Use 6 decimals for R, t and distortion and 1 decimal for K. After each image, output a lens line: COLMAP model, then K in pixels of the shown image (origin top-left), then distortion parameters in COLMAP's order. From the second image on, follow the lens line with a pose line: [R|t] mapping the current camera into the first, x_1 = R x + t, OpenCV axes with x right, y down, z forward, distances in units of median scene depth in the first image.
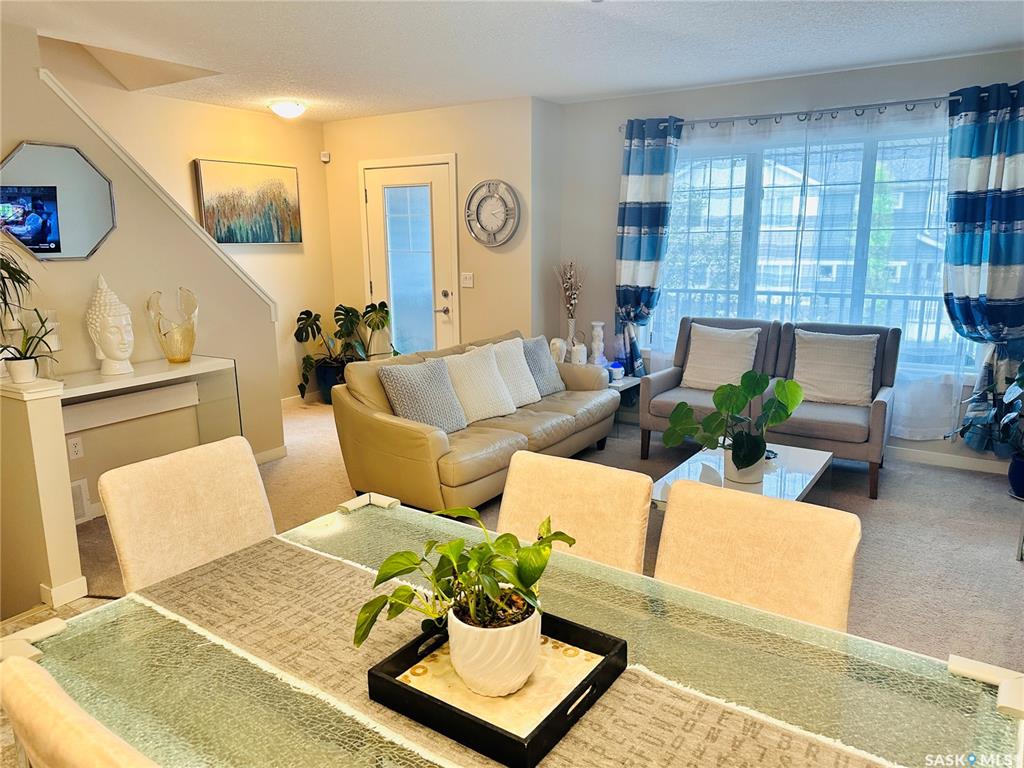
lens RADIAL K [[717.8, 0, 514.1], [0, 717.8, 385.7], [0, 0, 1]] dist [0.083611, -0.100561]
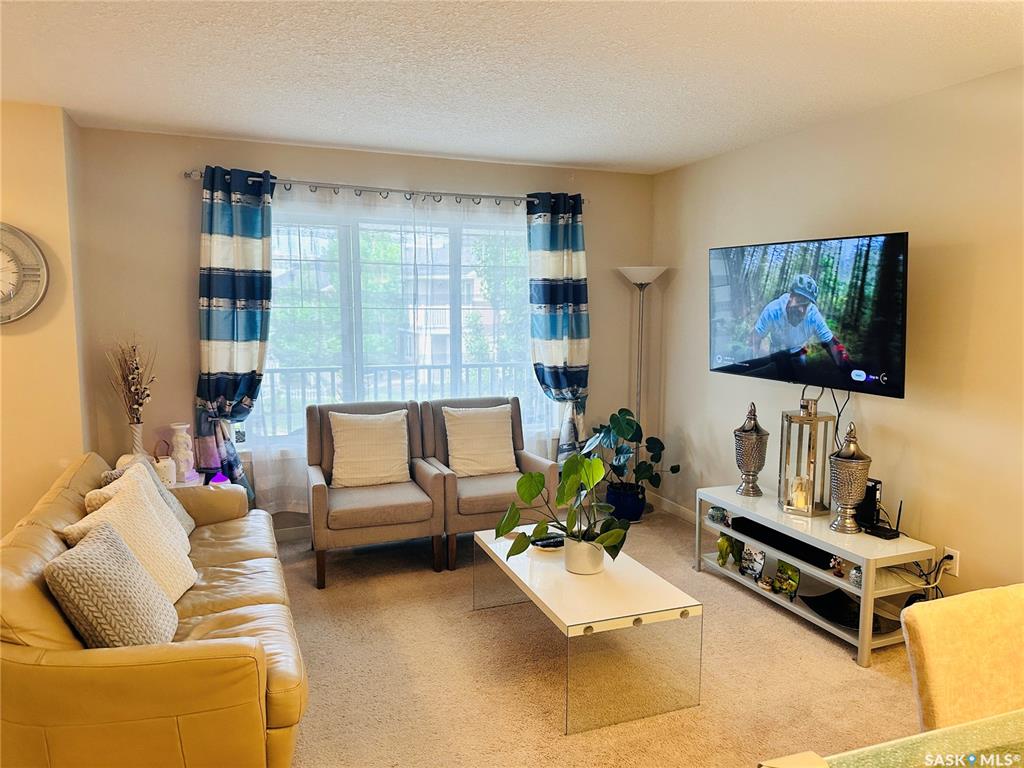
lens RADIAL K [[721.1, 0, 519.4], [0, 721.1, 384.2], [0, 0, 1]] dist [0.081056, -0.107141]
pose [[0.578768, -0.083012, 0.811257, -0.319860], [0.151344, 0.988458, -0.006828, -0.079171], [-0.801326, 0.126731, 0.584650, 0.308718]]
